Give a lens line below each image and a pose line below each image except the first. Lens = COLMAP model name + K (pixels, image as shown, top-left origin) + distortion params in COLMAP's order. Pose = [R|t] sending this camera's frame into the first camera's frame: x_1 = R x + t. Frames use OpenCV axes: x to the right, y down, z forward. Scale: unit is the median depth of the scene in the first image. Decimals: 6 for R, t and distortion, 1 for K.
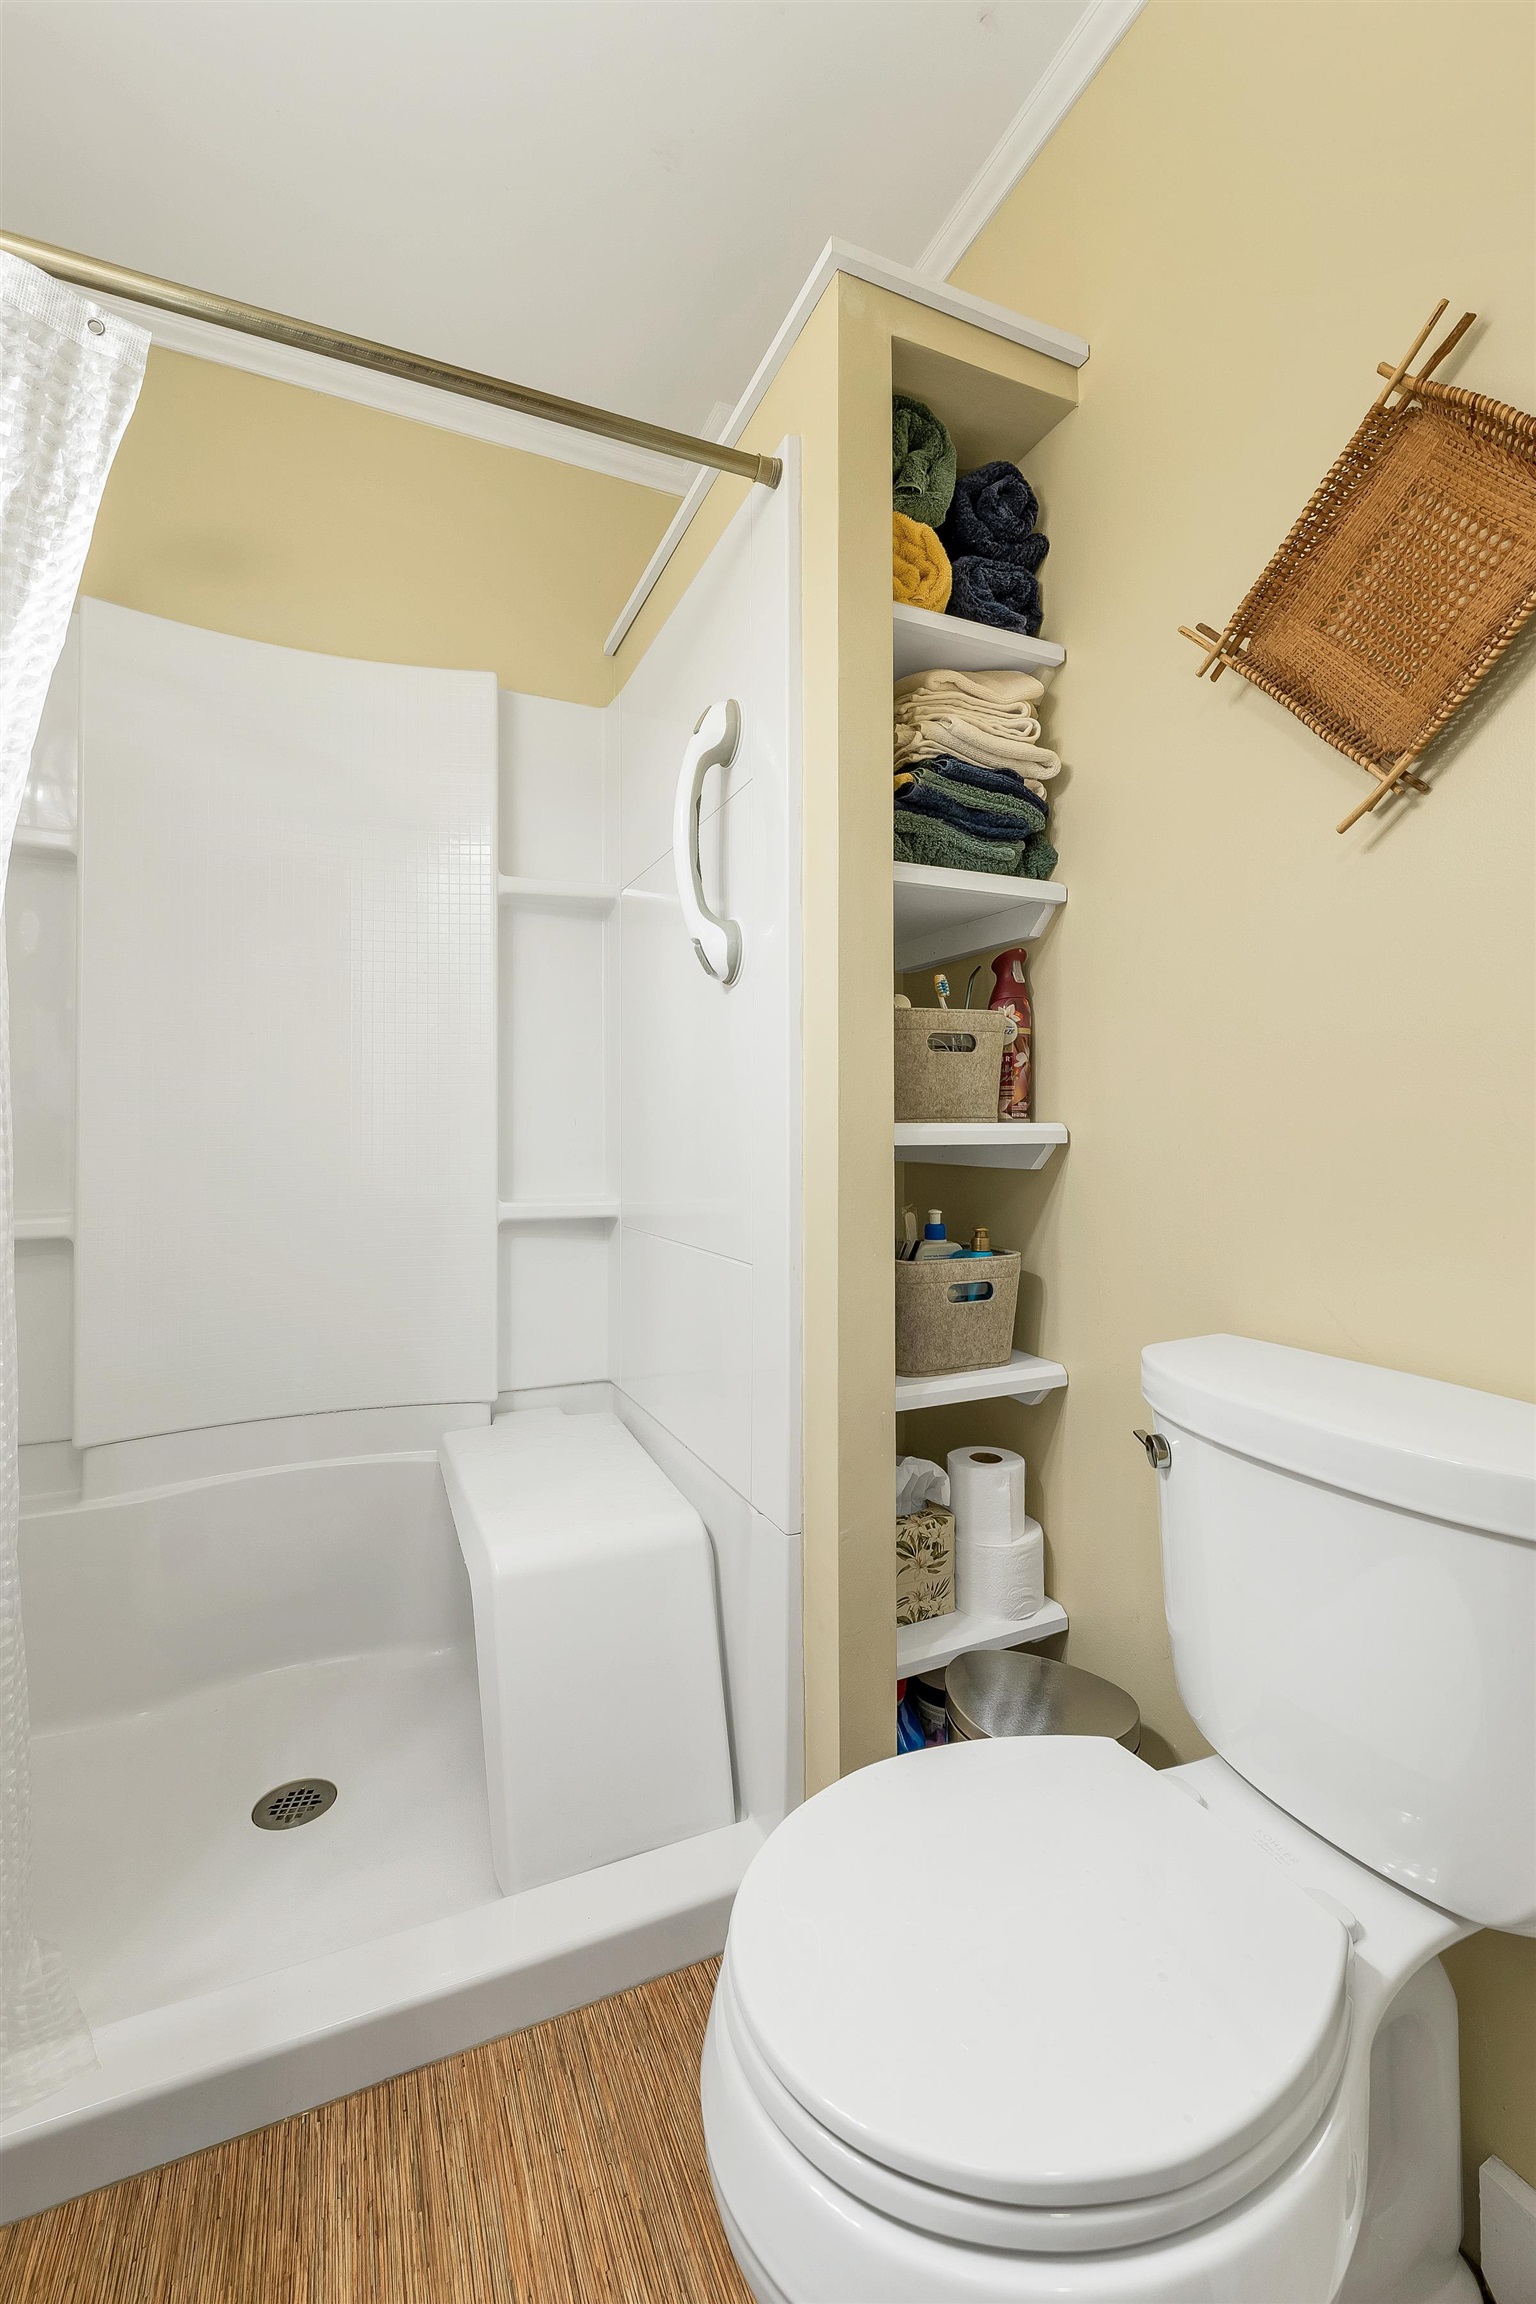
lens RADIAL K [[954.6, 0, 768.7], [0, 954.6, 1106.9], [0, 0, 1]] dist [-0.001157, -0.000637]
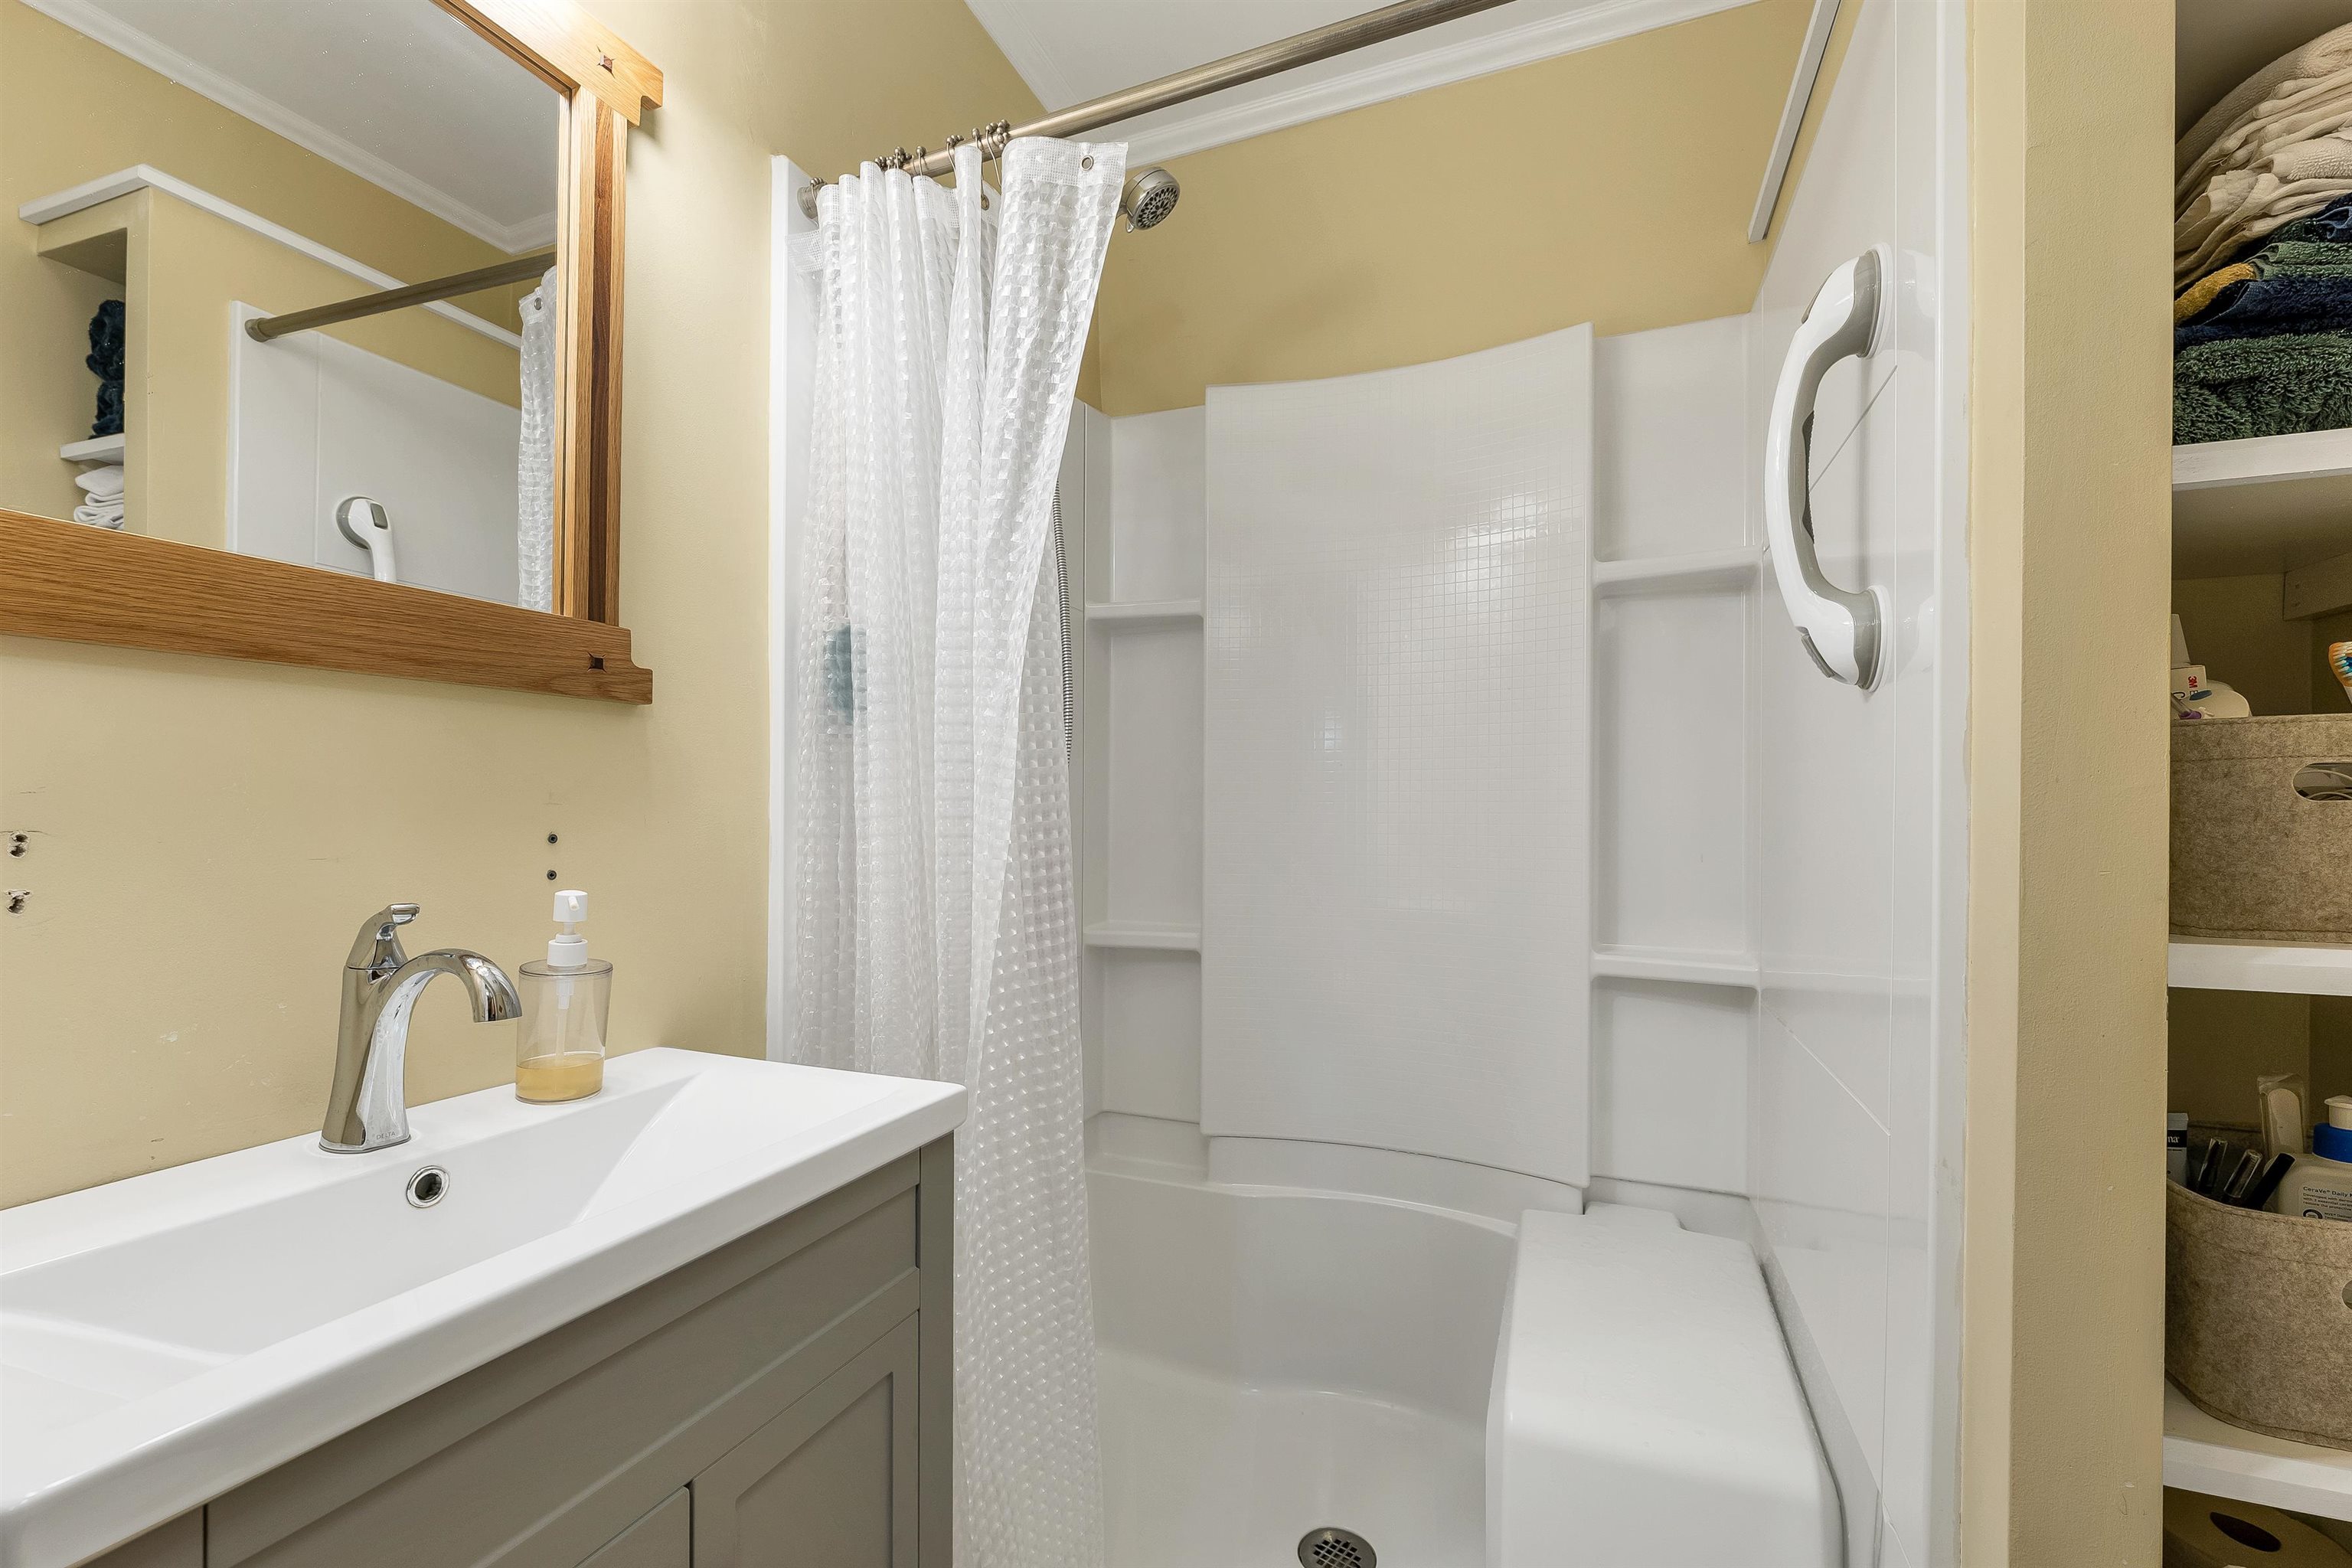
lens RADIAL K [[974.5, 0, 1173.5], [0, 974.5, 807.0], [0, 0, 1]] dist [-0.001157, -0.000637]
pose [[0.686338, 0.003743, -0.727273, 0.132032], [0.009129, 0.999864, 0.013761, -0.066640], [0.727225, -0.016084, 0.686210, 0.211391]]
